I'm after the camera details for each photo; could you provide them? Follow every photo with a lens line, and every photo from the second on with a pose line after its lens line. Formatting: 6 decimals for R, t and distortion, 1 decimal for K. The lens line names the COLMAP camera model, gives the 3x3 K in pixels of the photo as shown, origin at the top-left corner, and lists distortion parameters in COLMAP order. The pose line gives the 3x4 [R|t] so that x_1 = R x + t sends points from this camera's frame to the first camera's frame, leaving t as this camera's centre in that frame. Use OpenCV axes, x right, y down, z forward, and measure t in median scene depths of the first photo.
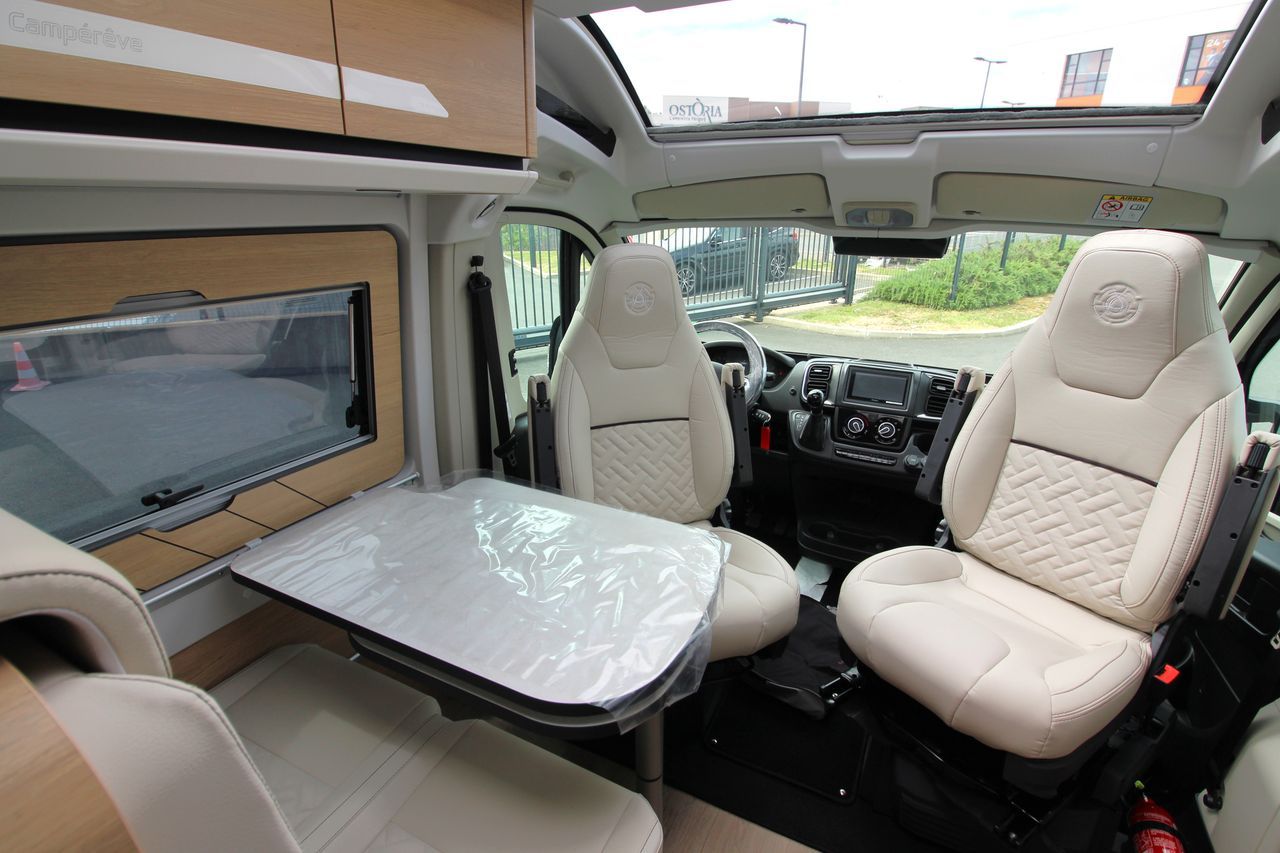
lens RADIAL K [[597.8, 0, 631.9], [0, 597.8, 408.8], [0, 0, 1]] dist [-0.000121, 0.000004]
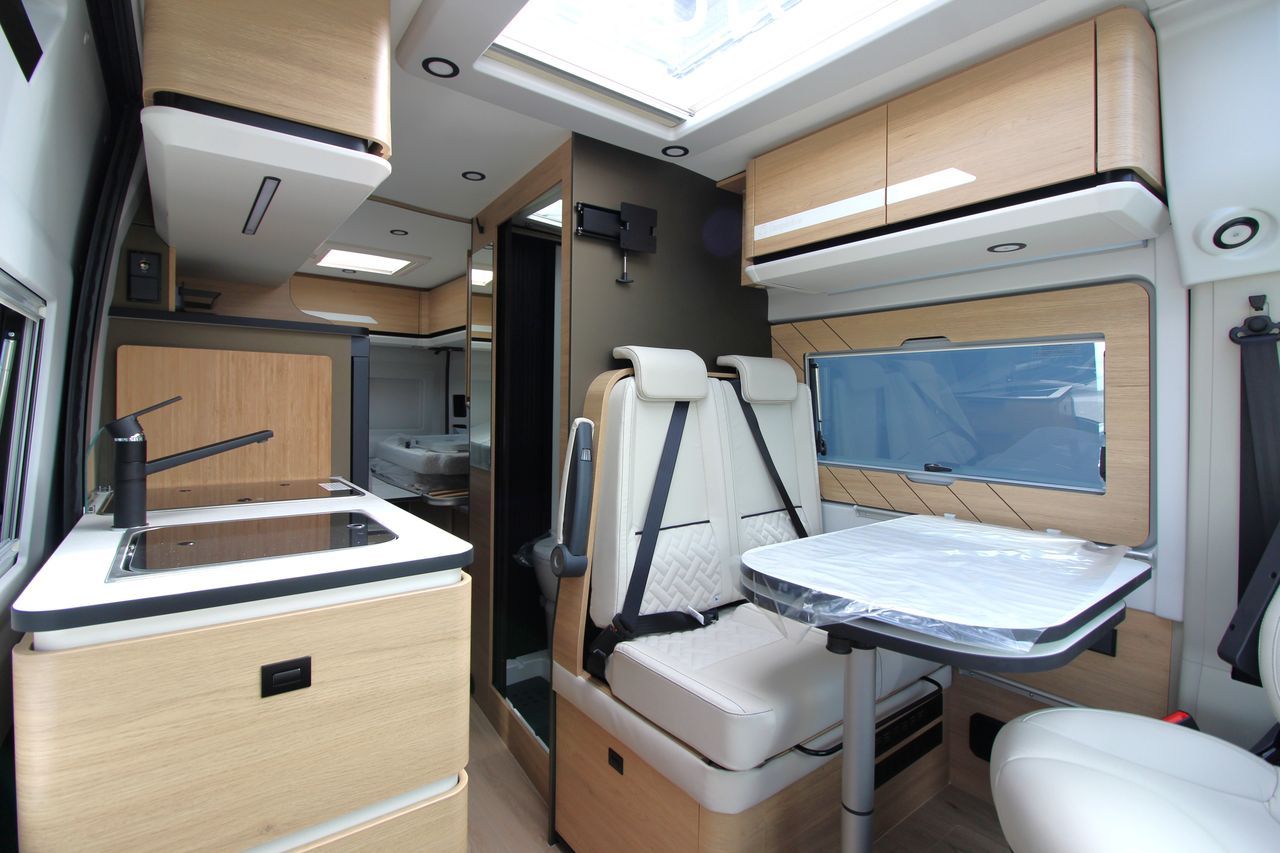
lens RADIAL K [[597.8, 0, 631.9], [0, 597.8, 408.8], [0, 0, 1]] dist [-0.000121, 0.000004]
pose [[-0.447059, -0.013879, -0.894397, 0.890861], [-0.316616, 0.937604, 0.143709, 0.023249], [0.836596, 0.347427, -0.423558, 0.824300]]
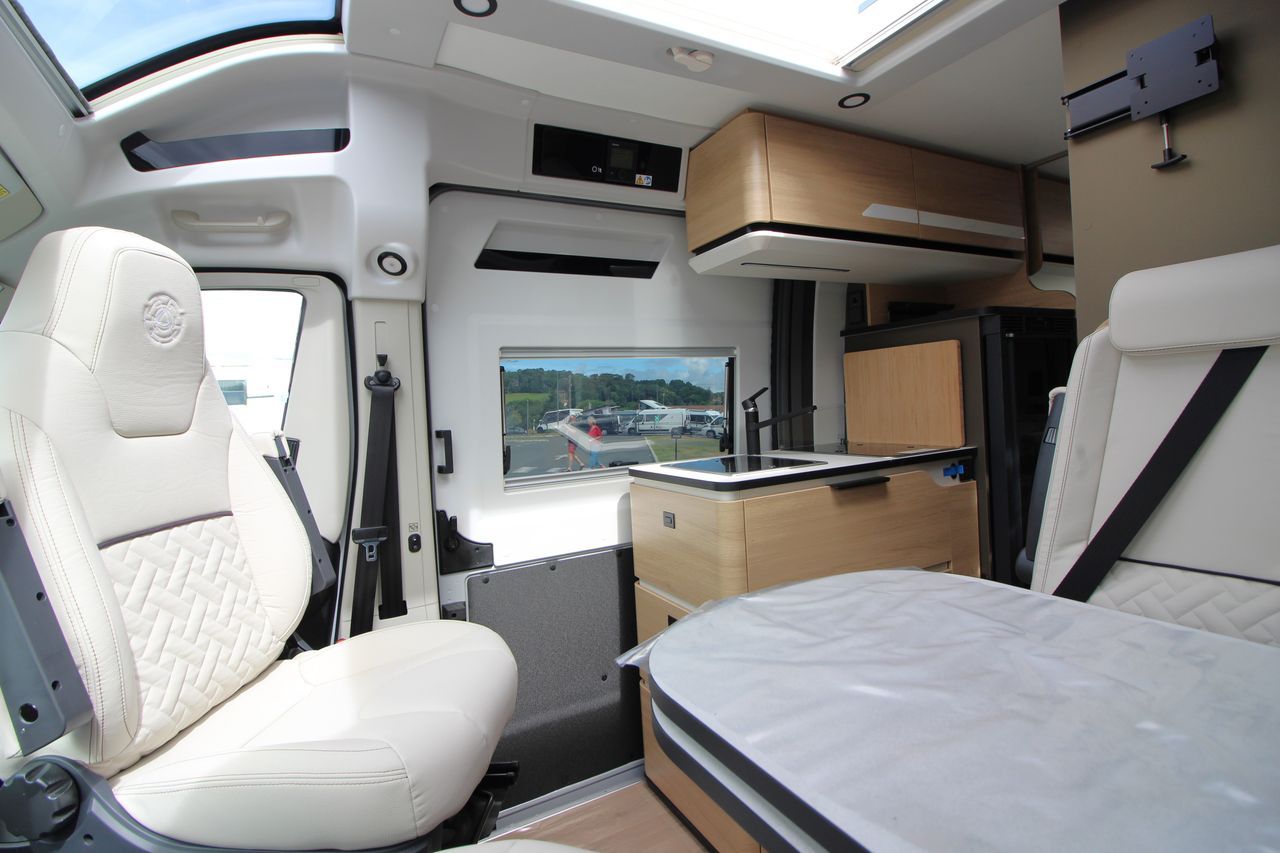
lens RADIAL K [[597.8, 0, 631.9], [0, 597.8, 408.8], [0, 0, 1]] dist [-0.000121, 0.000004]
pose [[-0.808600, 0.023910, 0.587873, -0.180734], [0.235455, 0.928826, 0.286083, -0.143115], [-0.539191, 0.369745, -0.756678, 1.303121]]
